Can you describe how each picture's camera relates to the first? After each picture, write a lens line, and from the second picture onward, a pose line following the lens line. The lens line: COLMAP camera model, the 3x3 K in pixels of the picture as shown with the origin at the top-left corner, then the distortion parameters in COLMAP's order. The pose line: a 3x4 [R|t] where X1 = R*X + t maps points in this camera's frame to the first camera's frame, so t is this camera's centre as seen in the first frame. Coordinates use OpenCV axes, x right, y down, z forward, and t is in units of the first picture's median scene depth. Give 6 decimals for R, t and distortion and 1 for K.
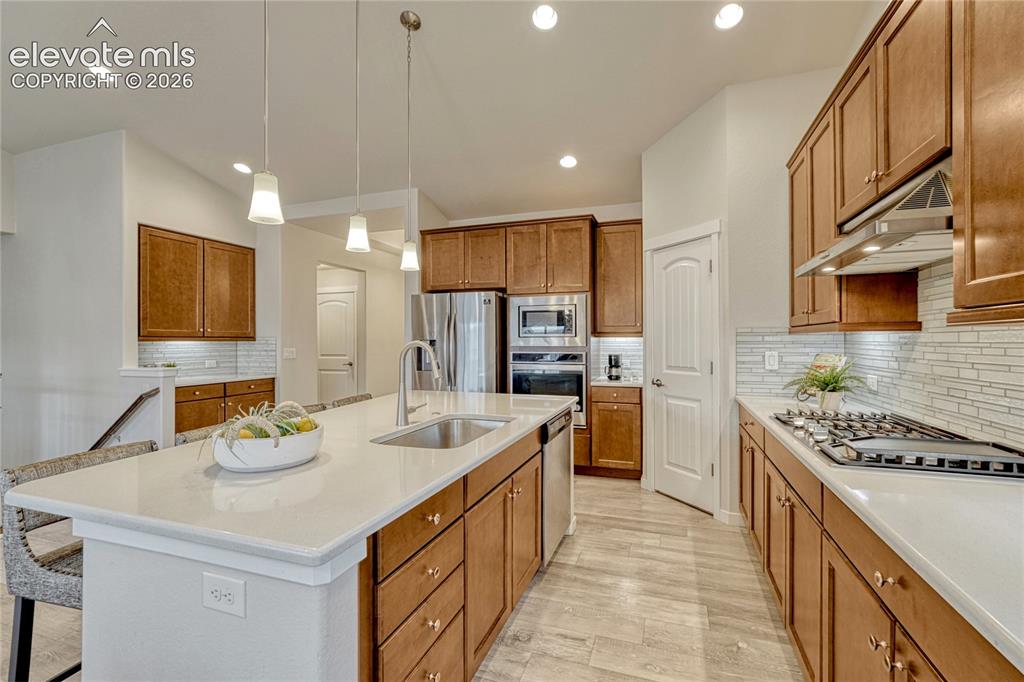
lens RADIAL K [[435.1, 0, 519.8], [0, 435.1, 343.1], [0, 0, 1]] dist [-0.003180, -0.000188]
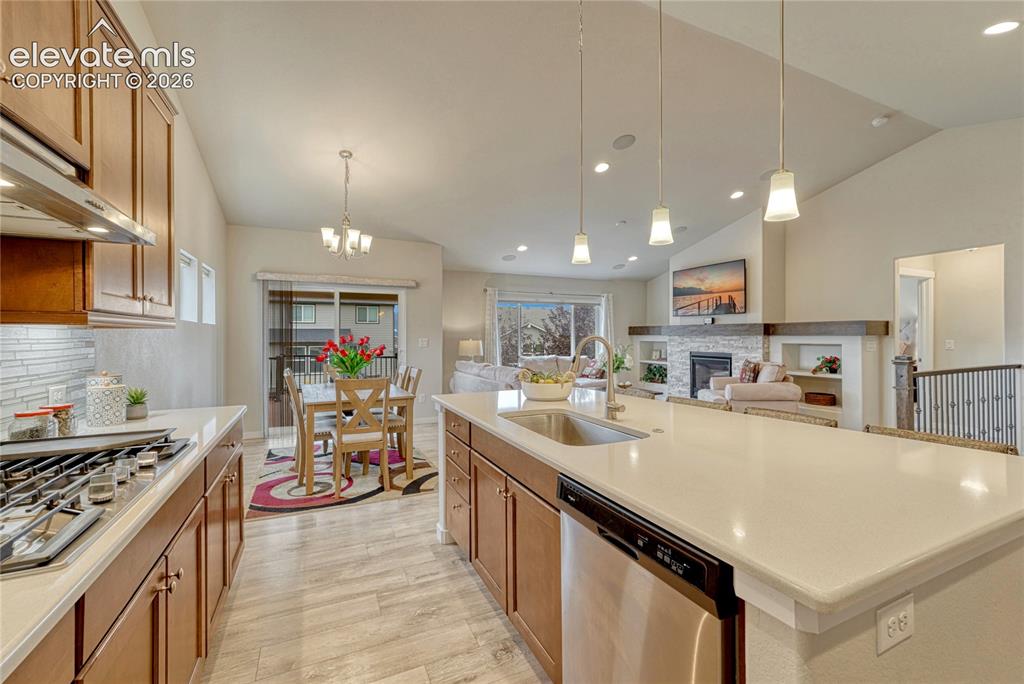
lens RADIAL K [[432.1, 0, 515.1], [0, 432.1, 332.7], [0, 0, 1]] dist [-0.001874, -0.000226]
pose [[-0.714403, 0.000084, -0.699735, 0.280923], [0.001182, 0.999999, -0.001087, -0.004416], [0.699734, -0.001604, -0.714402, 0.744194]]
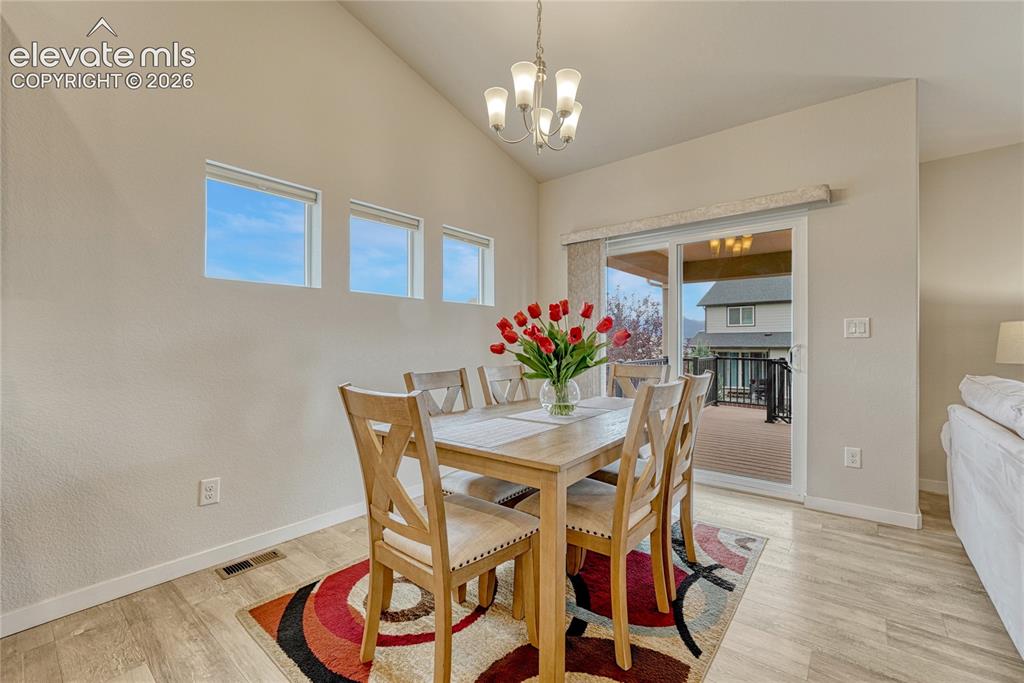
lens RADIAL K [[427.6, 0, 512.0], [0, 427.6, 341.5], [0, 0, 1]] dist [-0.019482, 0.000026]
pose [[-0.938539, 0.004847, 0.345140, -0.273714], [0.004499, 0.999988, -0.001810, 0.047198], [-0.345144, -0.000146, -0.938550, 0.216221]]
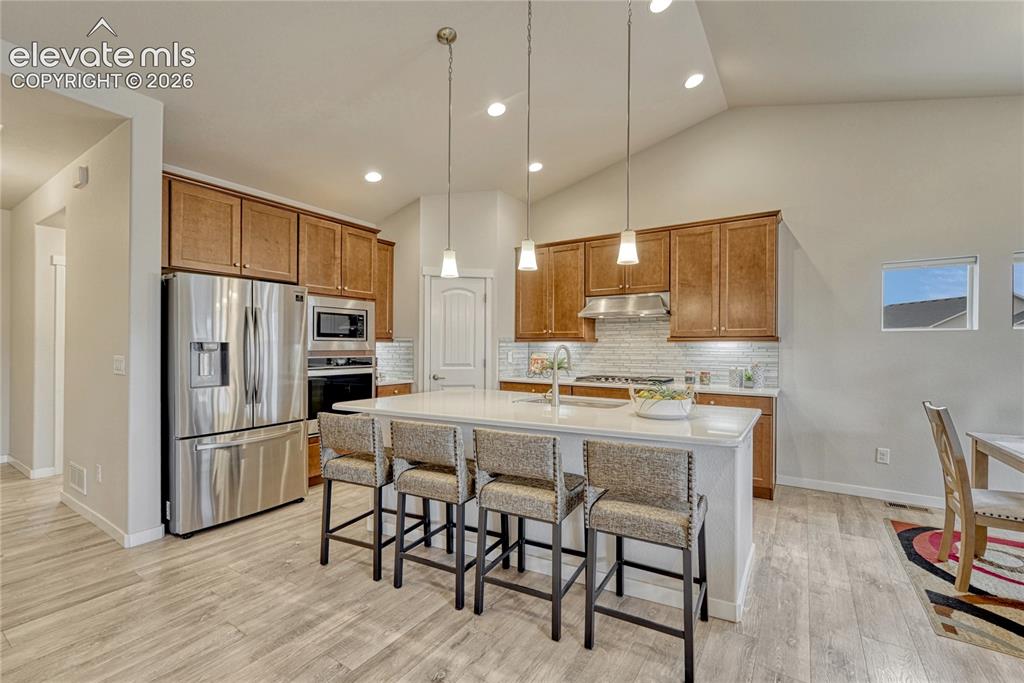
lens RADIAL K [[439.2, 0, 523.1], [0, 439.2, 346.4], [0, 0, 1]] dist [-0.002444, 0.000052]
pose [[0.234314, 0.001723, 0.972160, -0.783094], [0.001662, 0.999996, -0.002173, 0.000559], [-0.972160, 0.002125, 0.234310, 0.367782]]
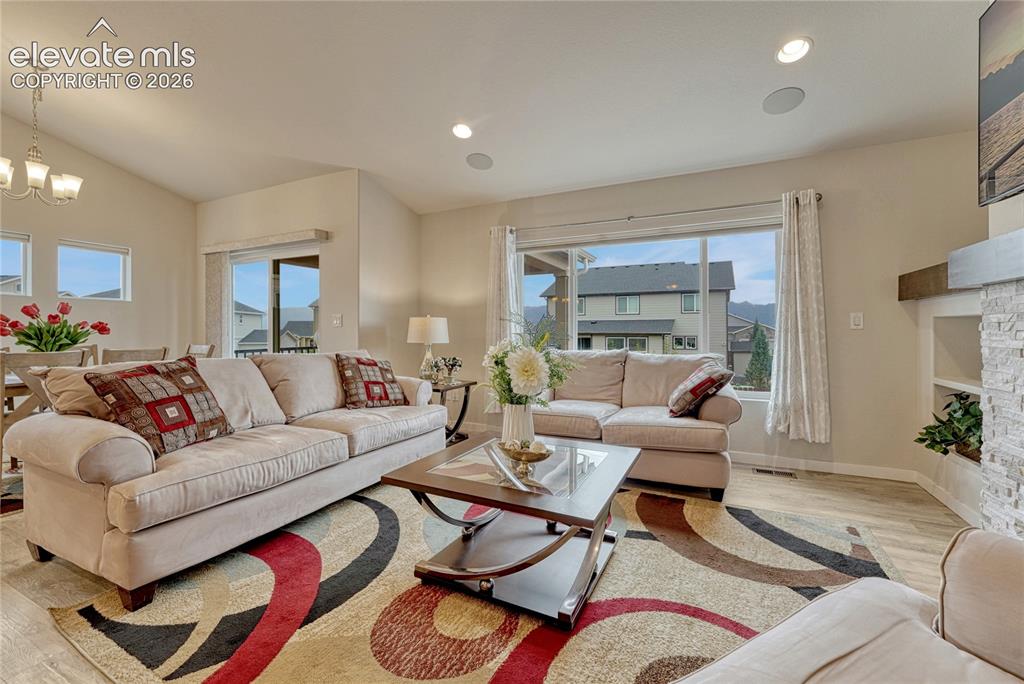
lens RADIAL K [[423.6, 0, 510.8], [0, 423.6, 328.5], [0, 0, 1]] dist [-0.008918, 0.000079]
pose [[-0.993352, 0.004878, 0.115014, -1.051738], [0.004855, 0.999988, -0.000481, 0.049095], [-0.115015, 0.000080, -0.993364, 0.384372]]
